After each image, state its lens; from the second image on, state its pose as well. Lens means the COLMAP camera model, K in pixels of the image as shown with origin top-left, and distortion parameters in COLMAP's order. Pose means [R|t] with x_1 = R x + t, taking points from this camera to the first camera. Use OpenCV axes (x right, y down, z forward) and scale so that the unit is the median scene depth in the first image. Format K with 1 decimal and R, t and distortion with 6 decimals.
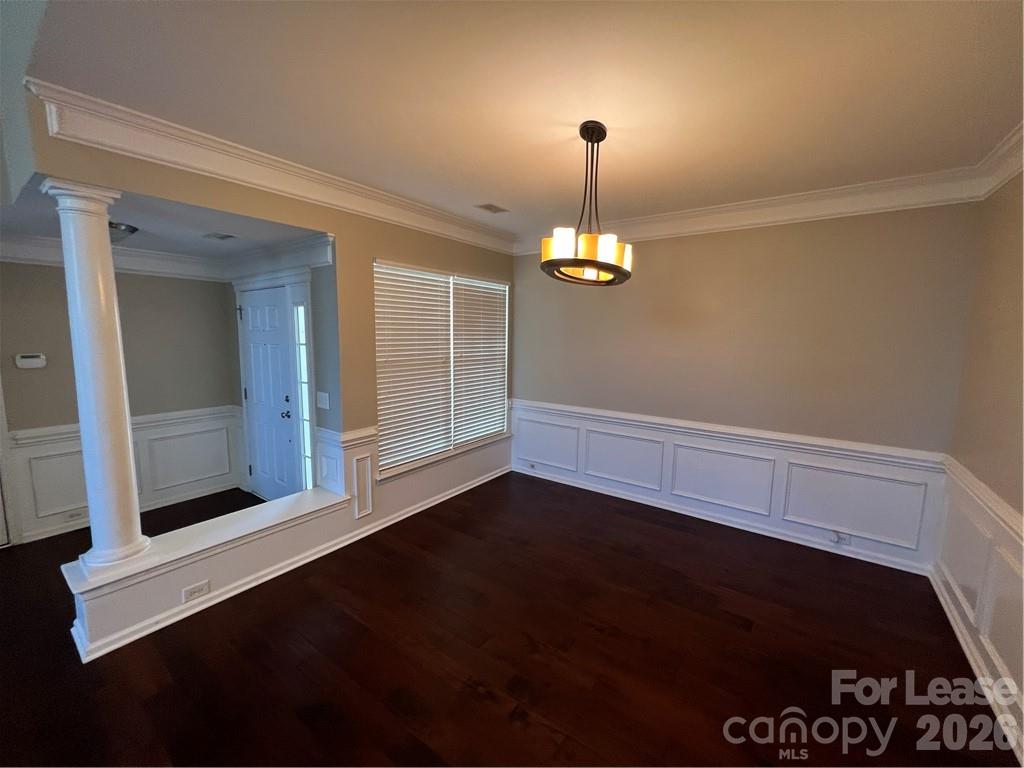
lens RADIAL K [[408.5, 0, 510.6], [0, 408.5, 382.6], [0, 0, 1]] dist [0.001515, 0.000476]
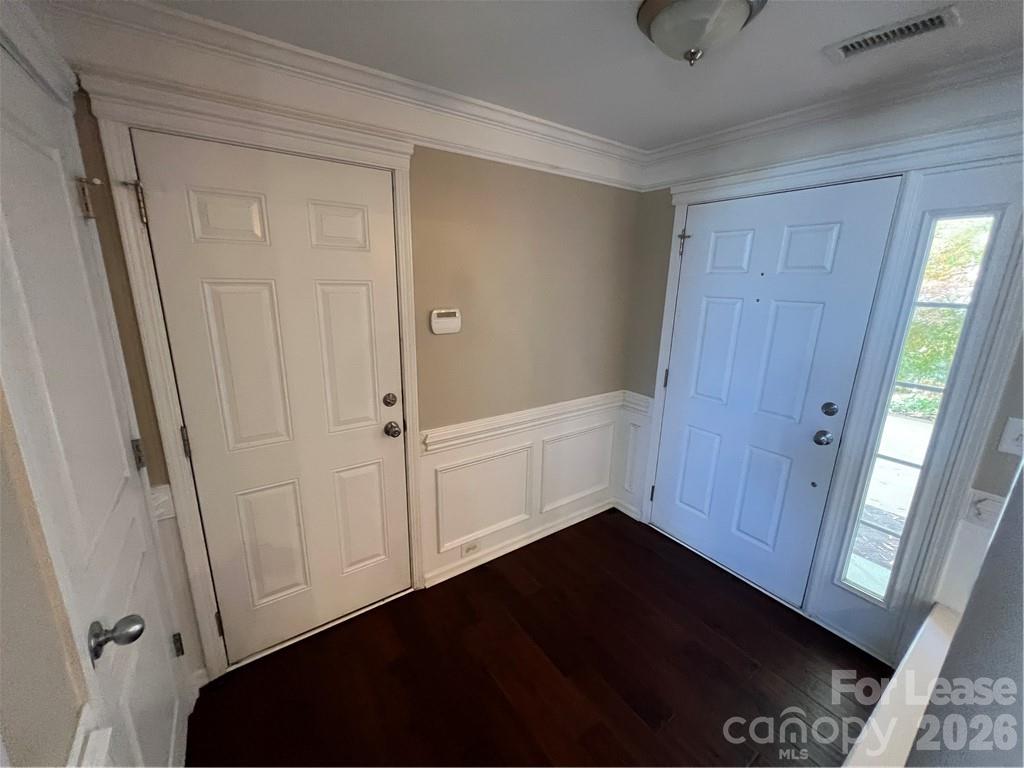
lens RADIAL K [[408.5, 0, 511.5], [0, 408.5, 382.6], [0, 0, 1]] dist [0.001515, 0.000476]
pose [[0.948484, 0.089747, -0.303848, -0.871870], [-0.050655, 0.989660, 0.134190, -0.048593], [0.312750, -0.111886, 0.943223, 0.434699]]
